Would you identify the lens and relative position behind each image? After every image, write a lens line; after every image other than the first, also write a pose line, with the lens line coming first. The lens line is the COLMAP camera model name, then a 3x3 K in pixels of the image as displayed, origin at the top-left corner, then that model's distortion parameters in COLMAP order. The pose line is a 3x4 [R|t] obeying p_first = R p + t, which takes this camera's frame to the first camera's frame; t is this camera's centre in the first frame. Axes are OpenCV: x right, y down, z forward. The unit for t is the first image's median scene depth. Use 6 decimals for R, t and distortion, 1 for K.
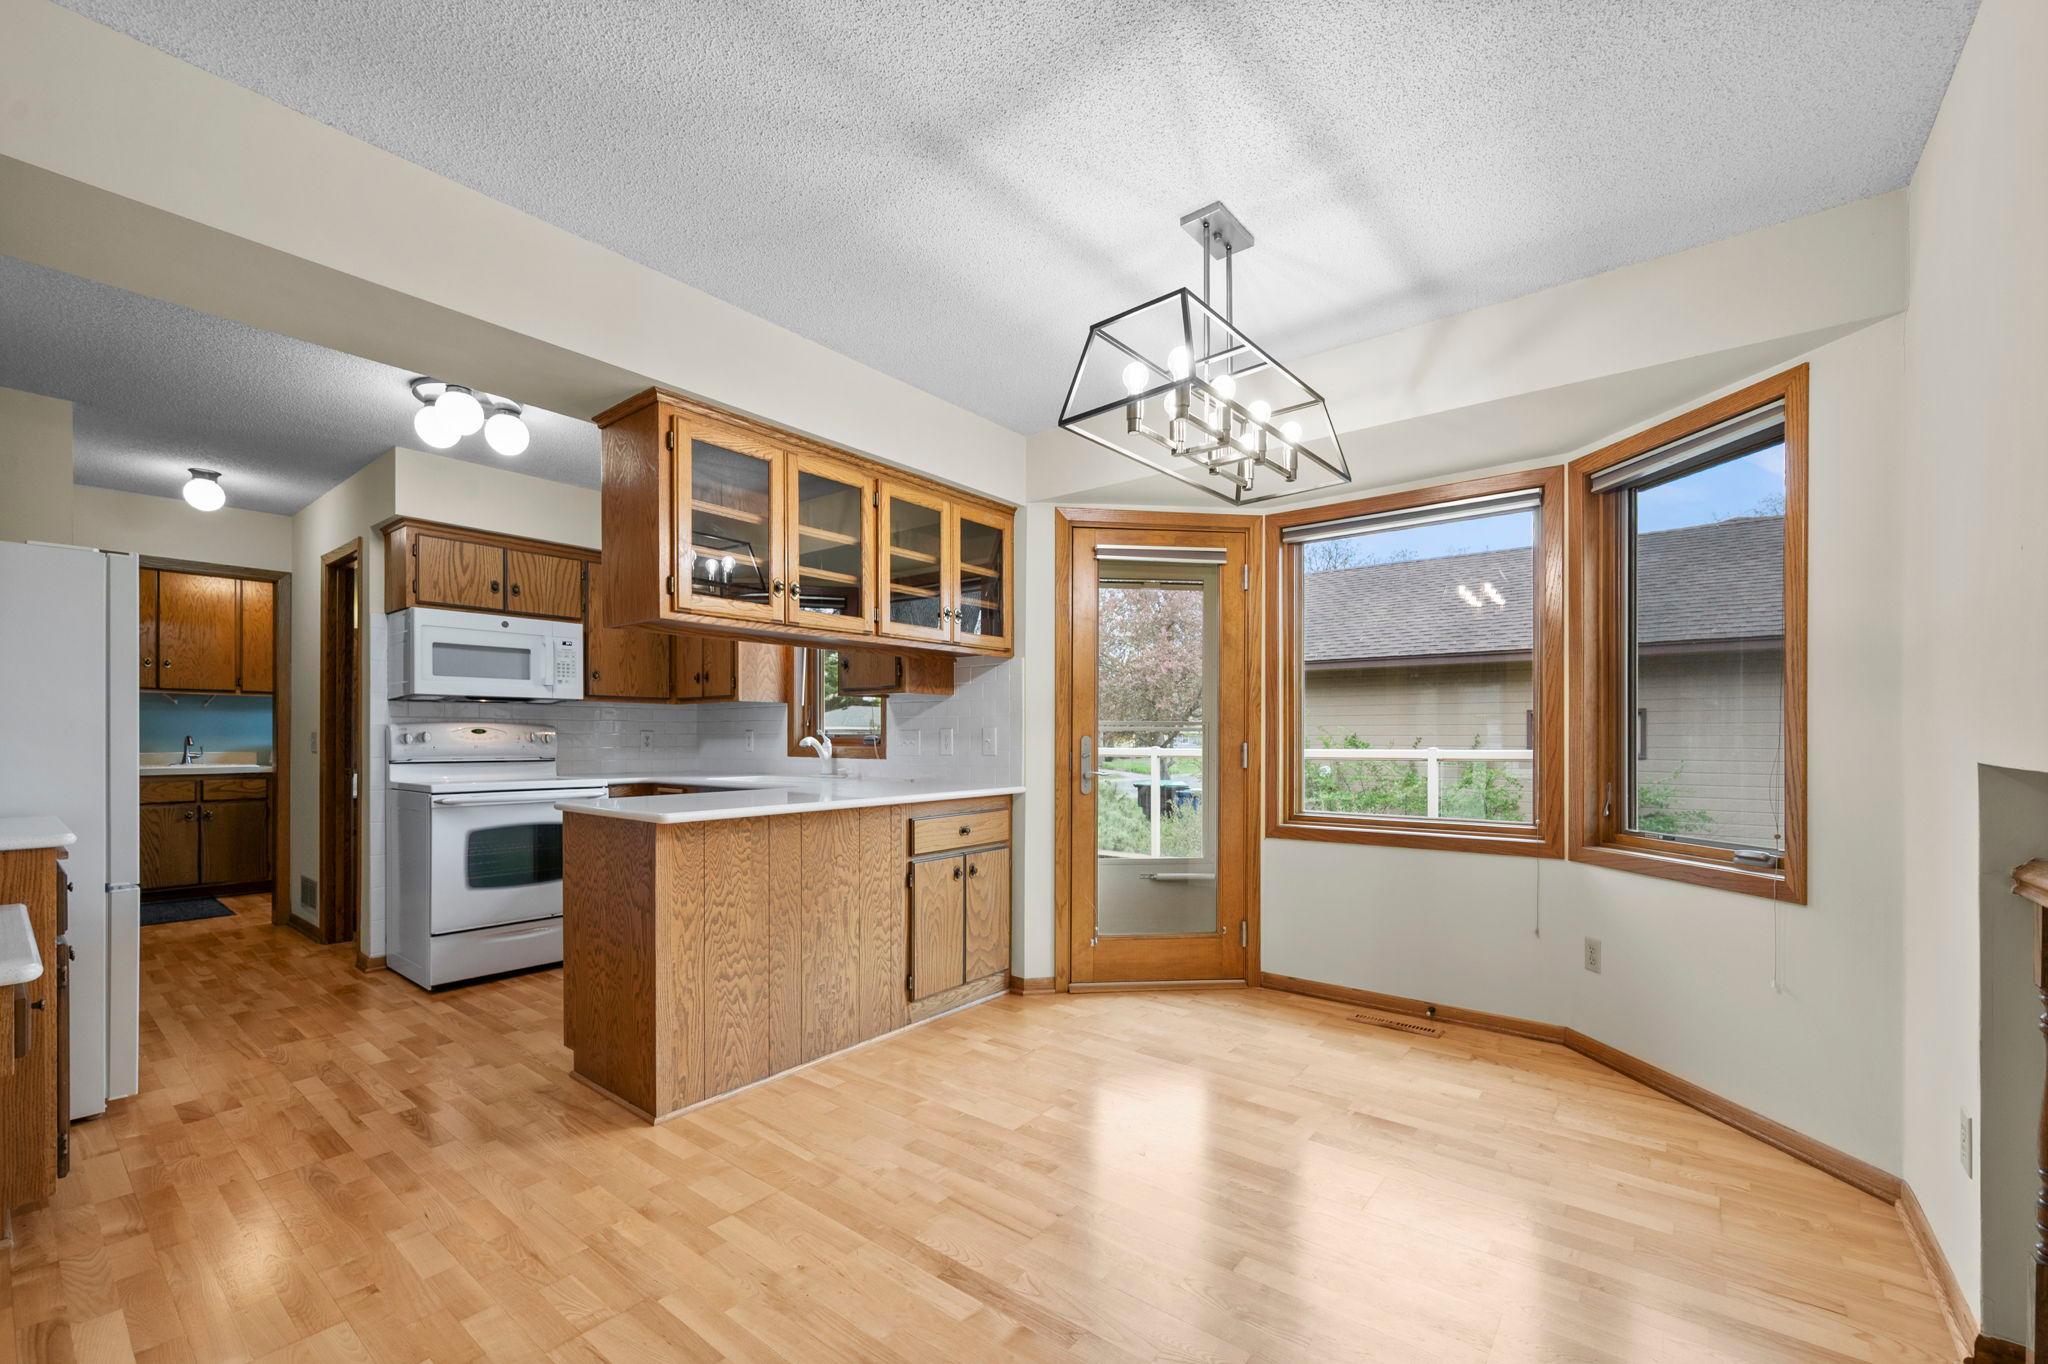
lens RADIAL K [[848.8, 0, 1021.3], [0, 848.8, 742.9], [0, 0, 1]] dist [-0.000896, -0.000222]
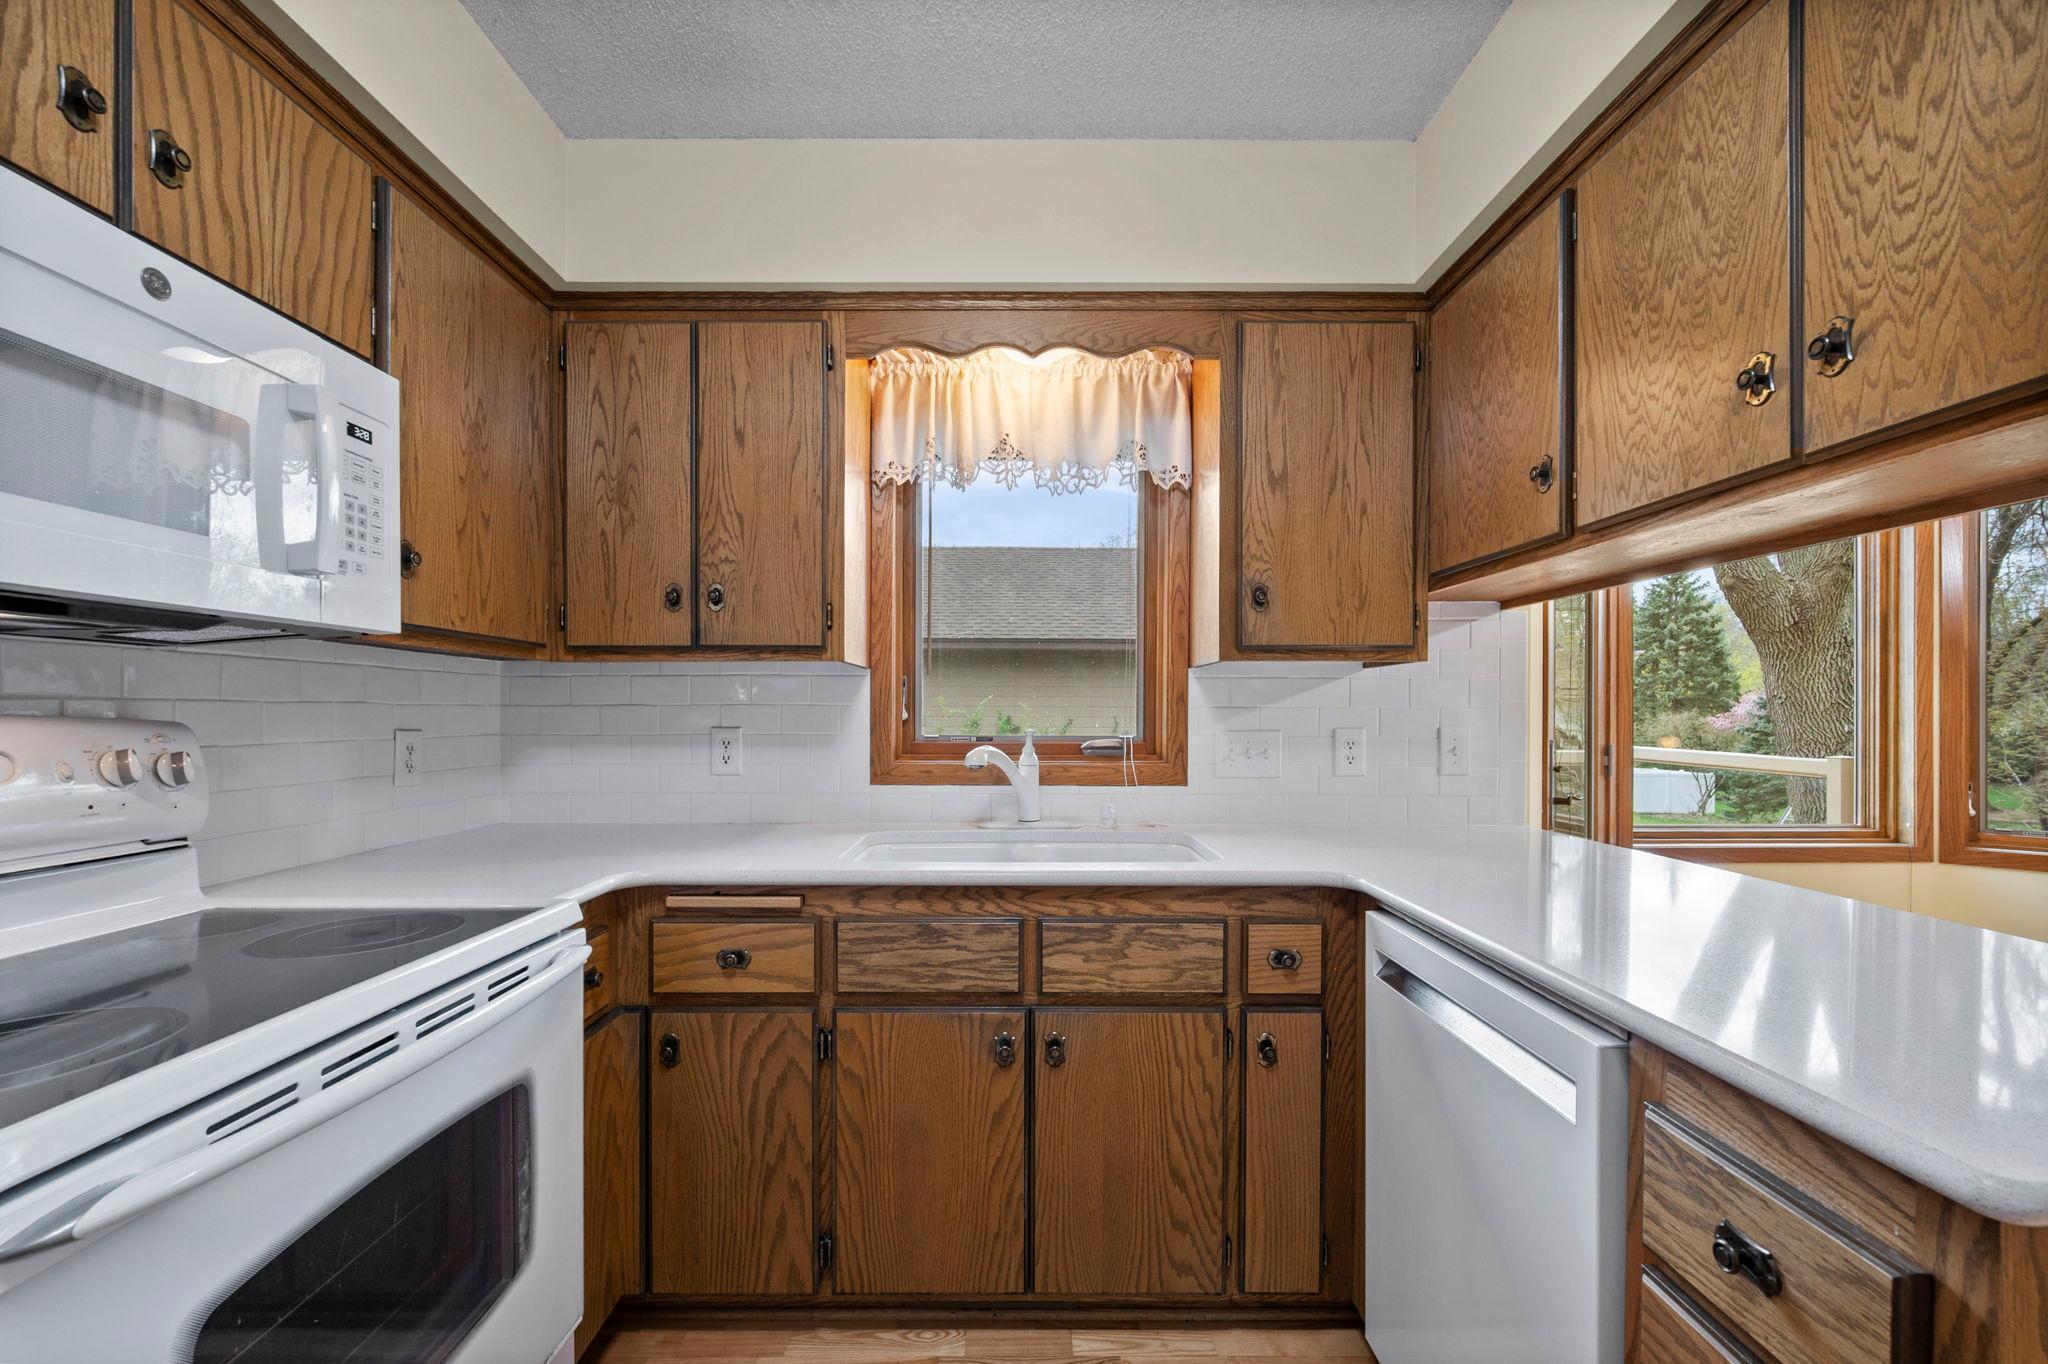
lens RADIAL K [[836.1, 0, 1021.0], [0, 836.1, 718.7], [0, 0, 1]] dist [-0.000721, -0.000178]
pose [[0.776600, -0.003592, 0.629984, -0.529723], [0.004281, 0.999991, 0.000424, -0.021076], [-0.629980, 0.002368, 0.776608, 0.633137]]
